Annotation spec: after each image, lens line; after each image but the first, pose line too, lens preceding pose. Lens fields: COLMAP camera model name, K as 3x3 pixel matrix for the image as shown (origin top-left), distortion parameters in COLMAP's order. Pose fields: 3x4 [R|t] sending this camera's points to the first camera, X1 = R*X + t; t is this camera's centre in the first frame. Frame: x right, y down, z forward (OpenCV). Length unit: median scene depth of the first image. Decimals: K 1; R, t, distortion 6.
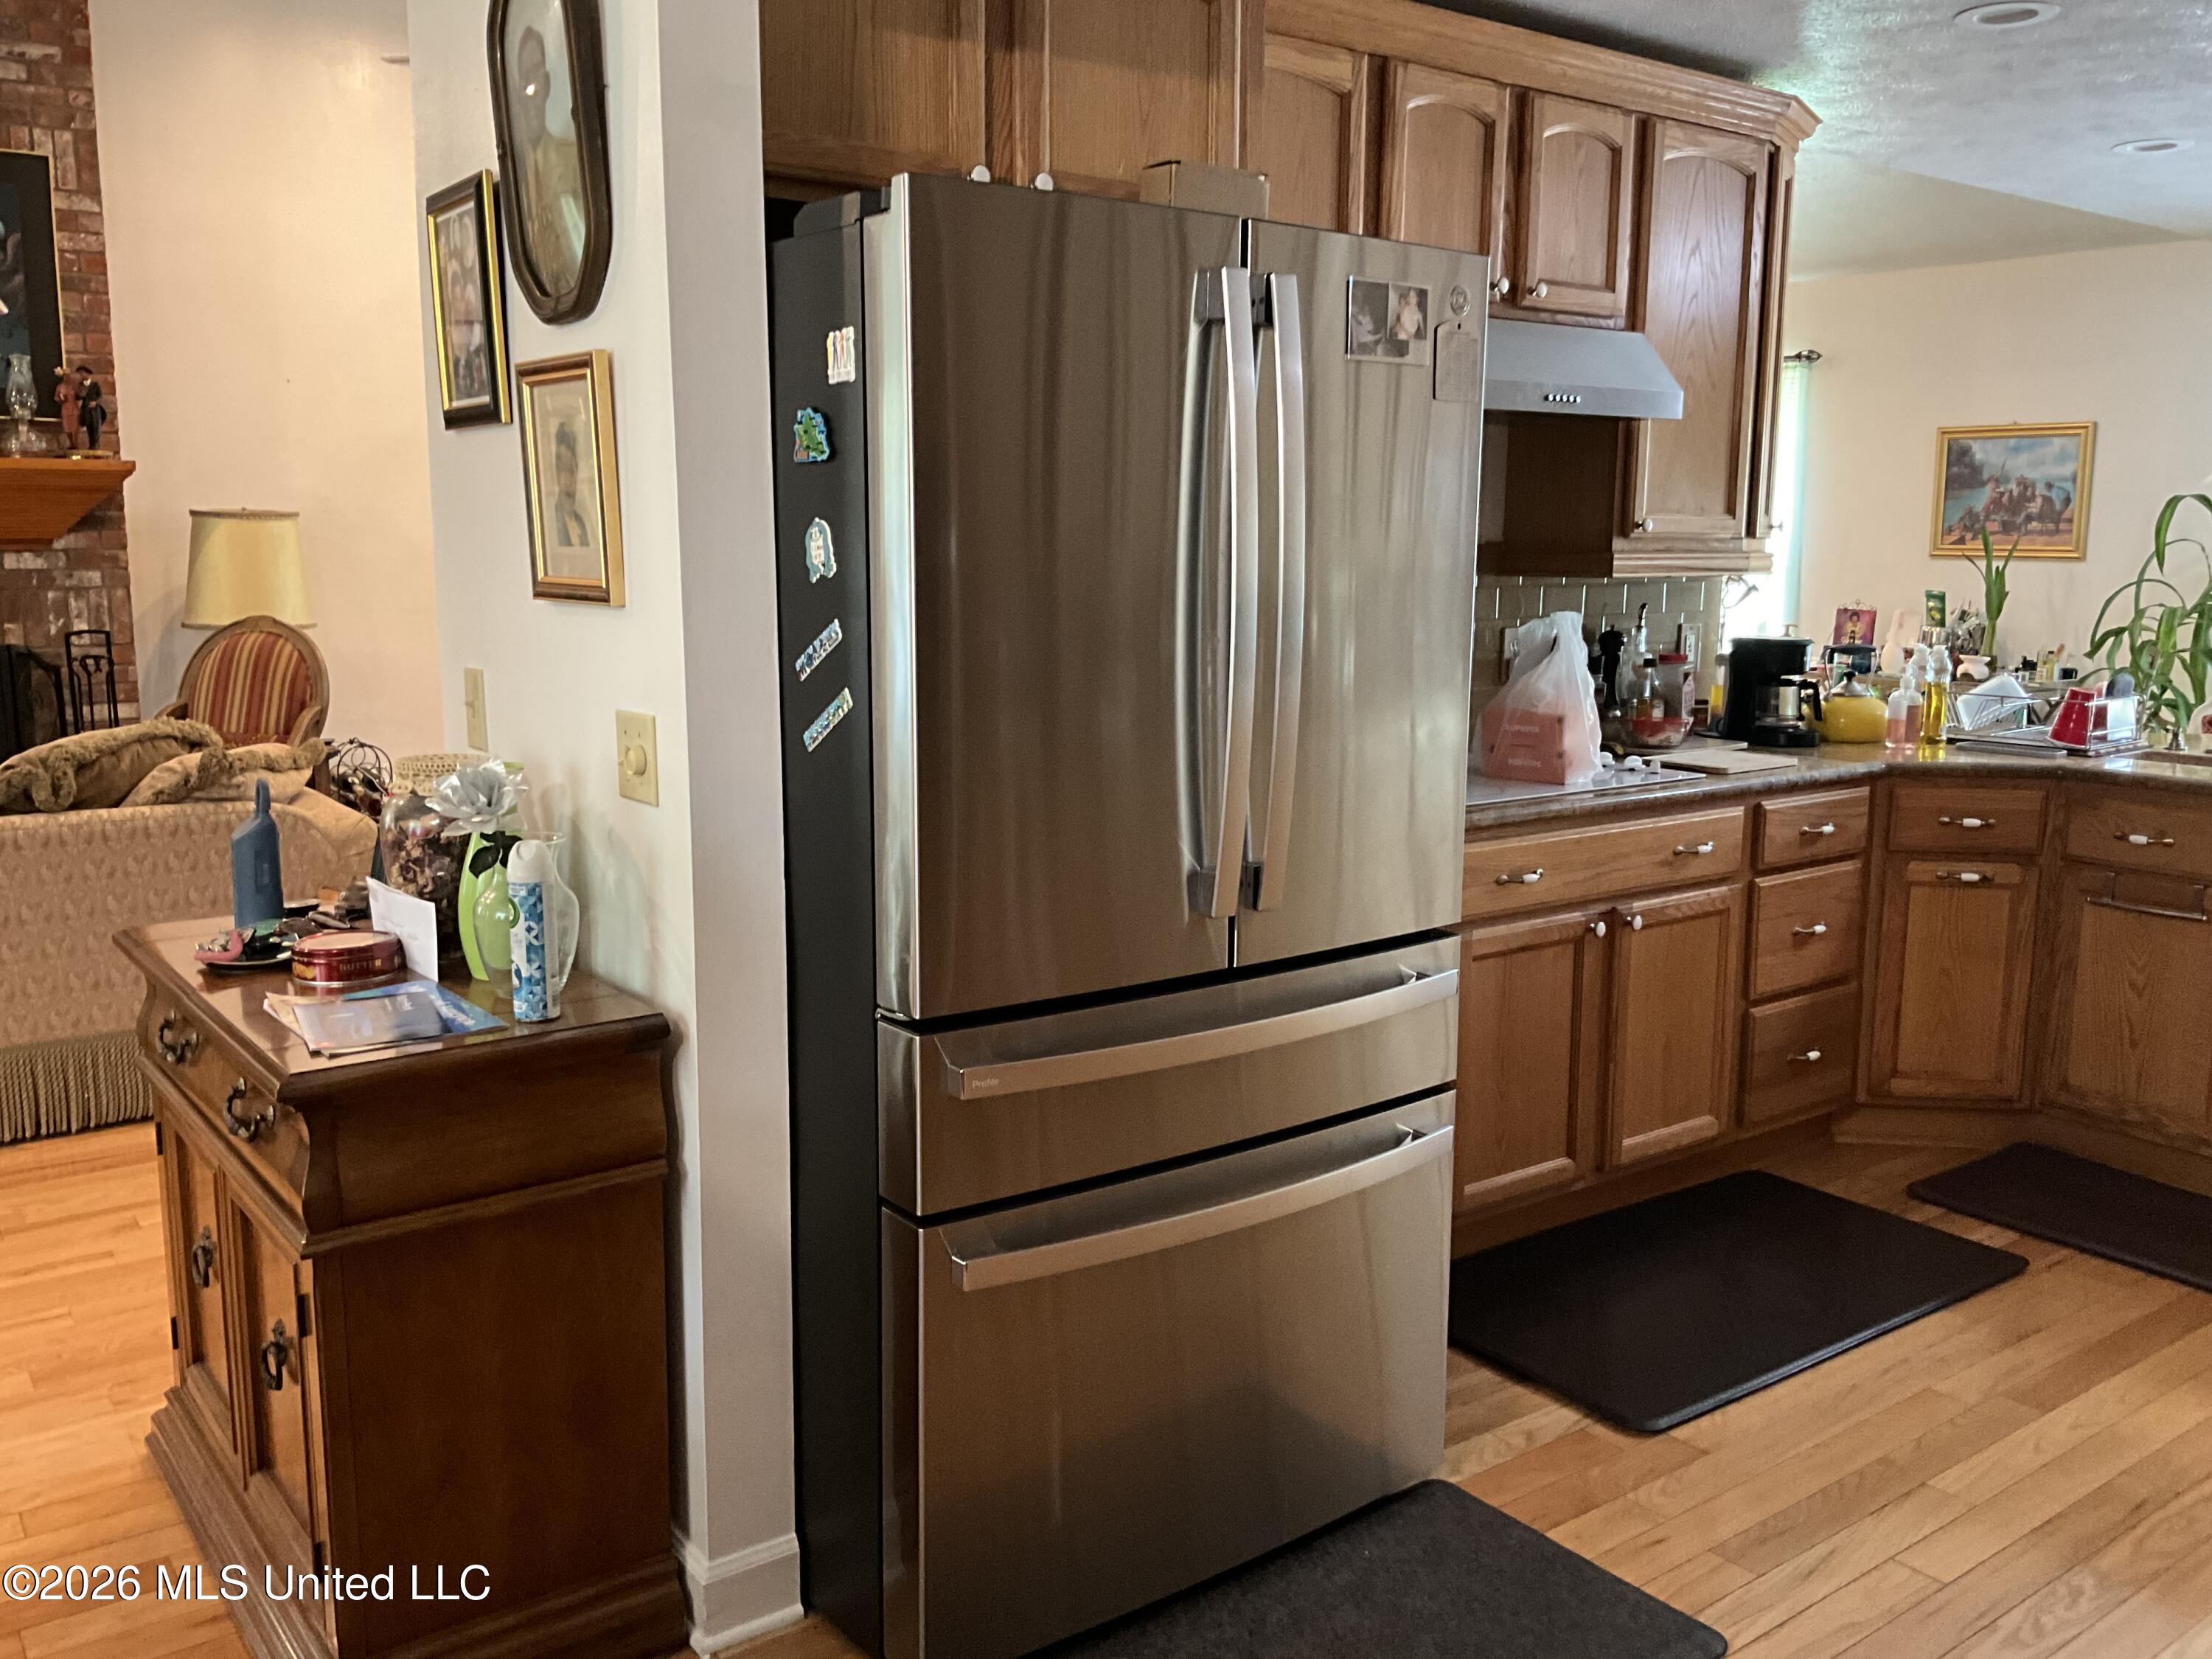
lens RADIAL K [[1857.6, 0, 1103.5], [0, 1857.6, 832.0], [0, 0, 1]] dist [-0.003126, -0.026098]
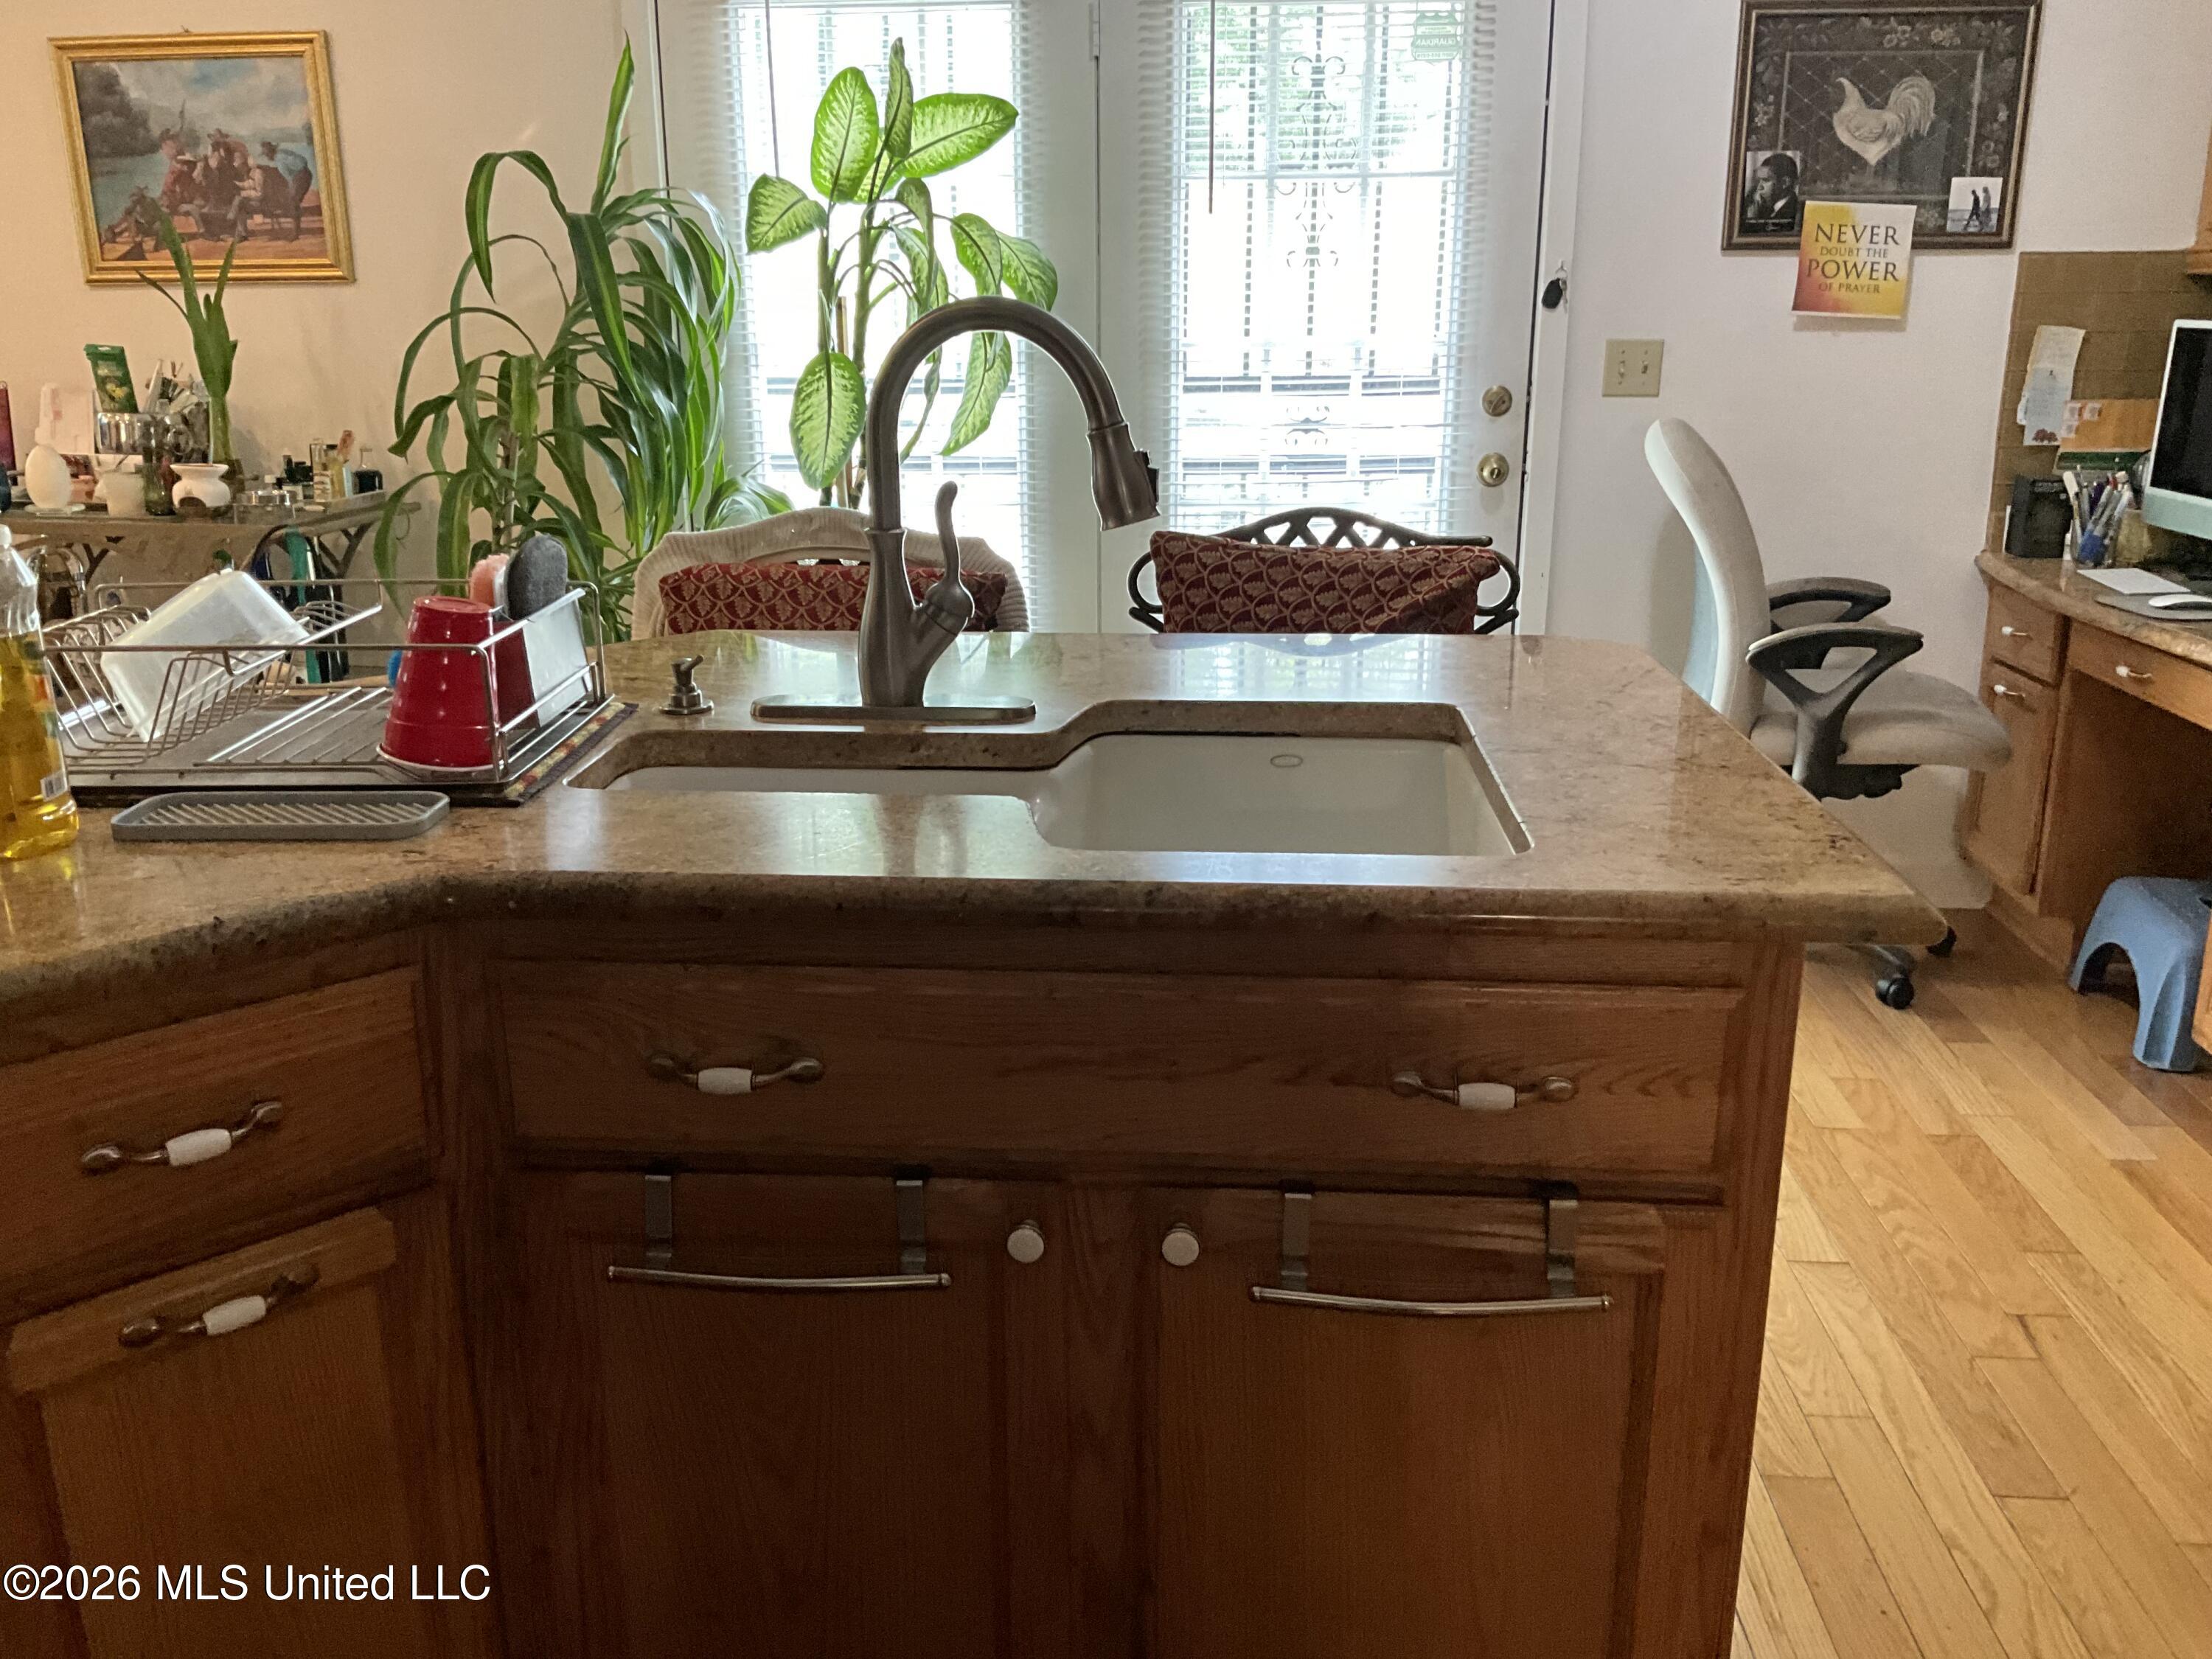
lens RADIAL K [[1857.6, 0, 1106.3], [0, 1857.6, 831.2], [0, 0, 1]] dist [-0.003126, -0.026098]
pose [[0.650416, -0.222569, 0.726238, 0.220728], [0.133948, 0.974732, 0.178762, -0.050540], [-0.747674, -0.018992, 0.663794, 0.430657]]
